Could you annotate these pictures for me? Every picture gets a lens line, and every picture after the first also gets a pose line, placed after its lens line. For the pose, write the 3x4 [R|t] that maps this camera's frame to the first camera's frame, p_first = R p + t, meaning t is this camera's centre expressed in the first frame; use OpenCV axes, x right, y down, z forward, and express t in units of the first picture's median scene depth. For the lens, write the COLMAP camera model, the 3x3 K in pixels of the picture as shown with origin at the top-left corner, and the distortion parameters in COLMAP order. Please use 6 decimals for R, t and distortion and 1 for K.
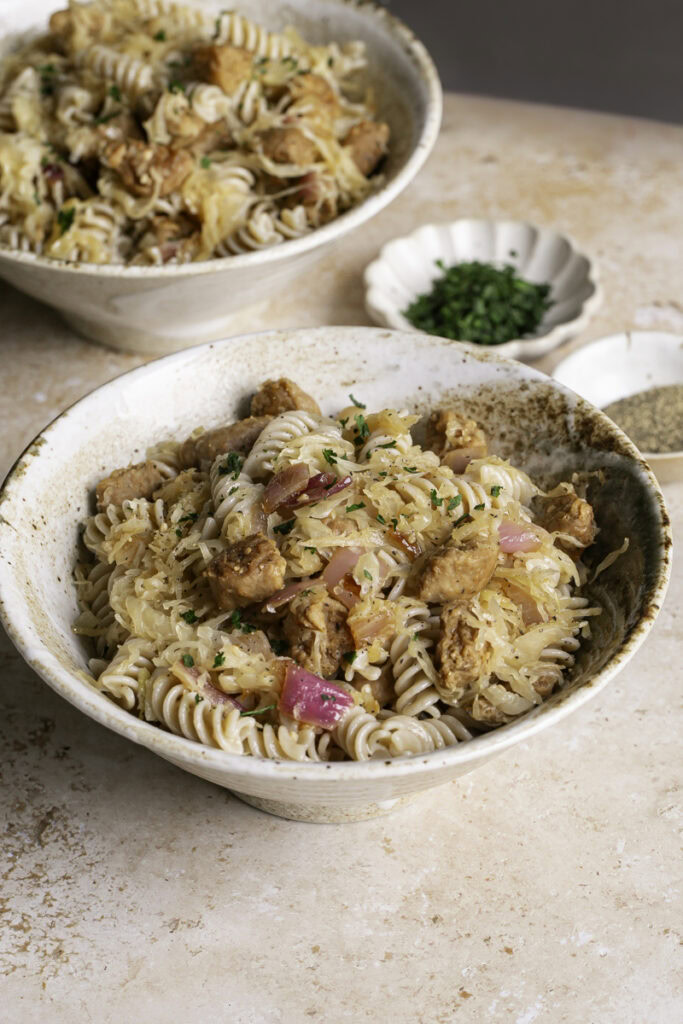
lens RADIAL K [[3100.2, 0, 341.5], [0, 3100.2, 512.0], [0, 0, 1]] dist [-0.181969, -0.927473]
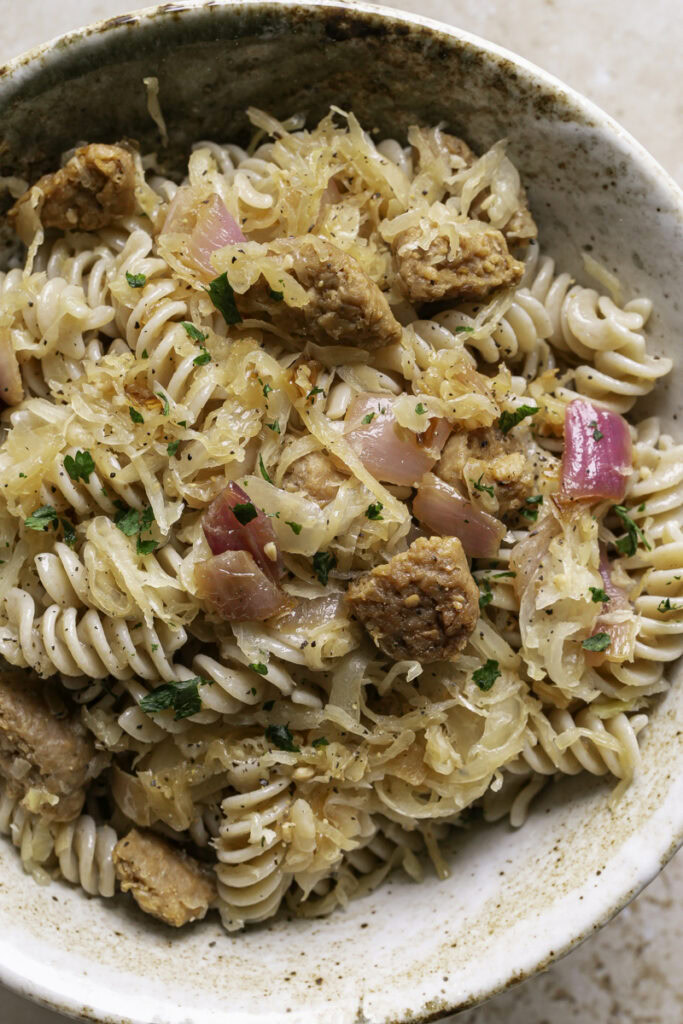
lens RADIAL K [[3343.9, 0, 341.5], [0, 3343.9, 512.0], [0, 0, 1]] dist [-0.140269, 0.656052]
pose [[-0.254811, -0.964802, 0.065027, -0.052939], [0.631622, -0.115143, 0.766679, -0.522524], [-0.732206, 0.236431, 0.638729, 0.545368]]
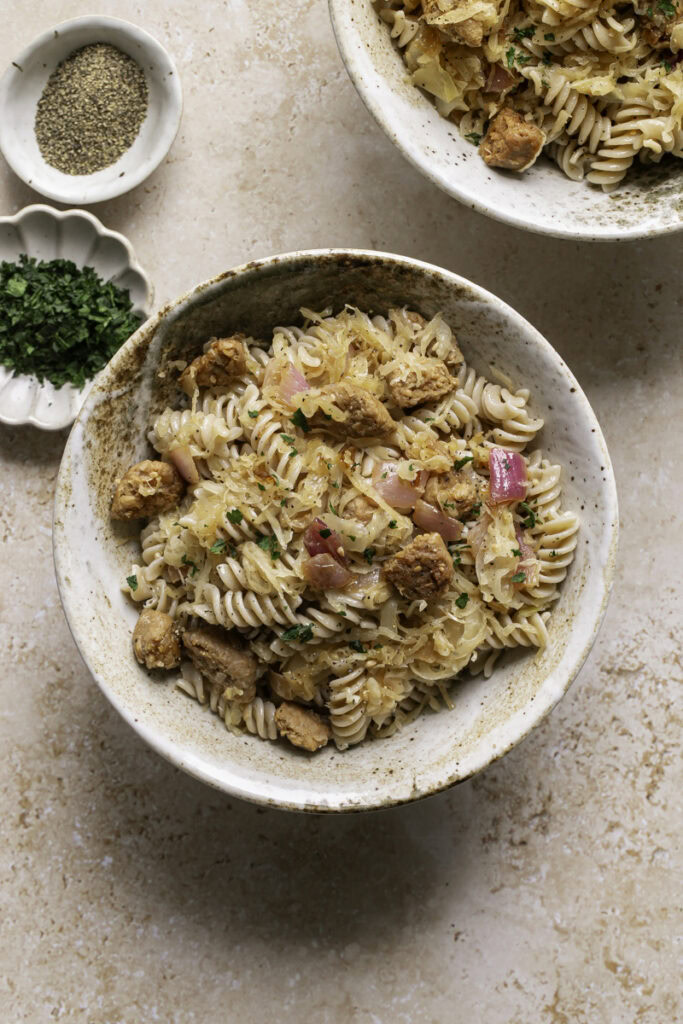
lens RADIAL K [[3343.9, 0, 341.5], [0, 3343.9, 512.0], [0, 0, 1]] dist [-0.140269, 0.656052]
pose [[-0.360854, -0.932622, -0.000743, 0.003018], [0.620821, -0.240805, 0.746052, -0.975664], [-0.695963, 0.268755, 0.665887, 0.123378]]
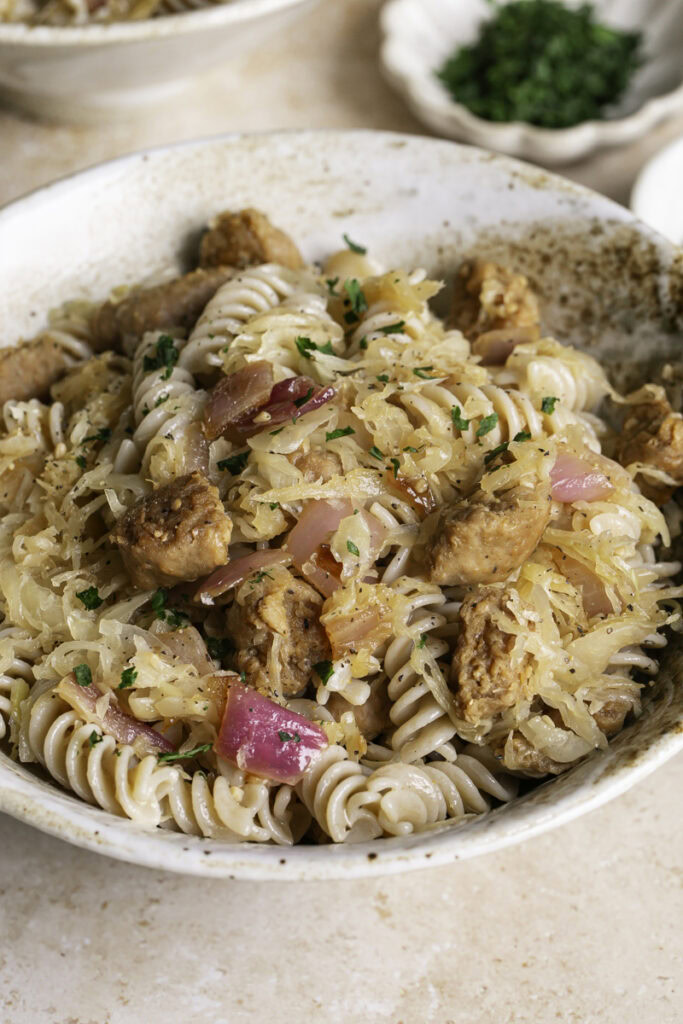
lens RADIAL K [[3343.9, 0, 341.5], [0, 3343.9, 512.0], [0, 0, 1]] dist [-0.140269, 0.656052]
pose [[0.999582, 0.017149, -0.023273, 0.022094], [-0.013903, 0.991002, 0.133124, -0.081282], [0.025347, -0.132745, 0.990826, 0.274998]]
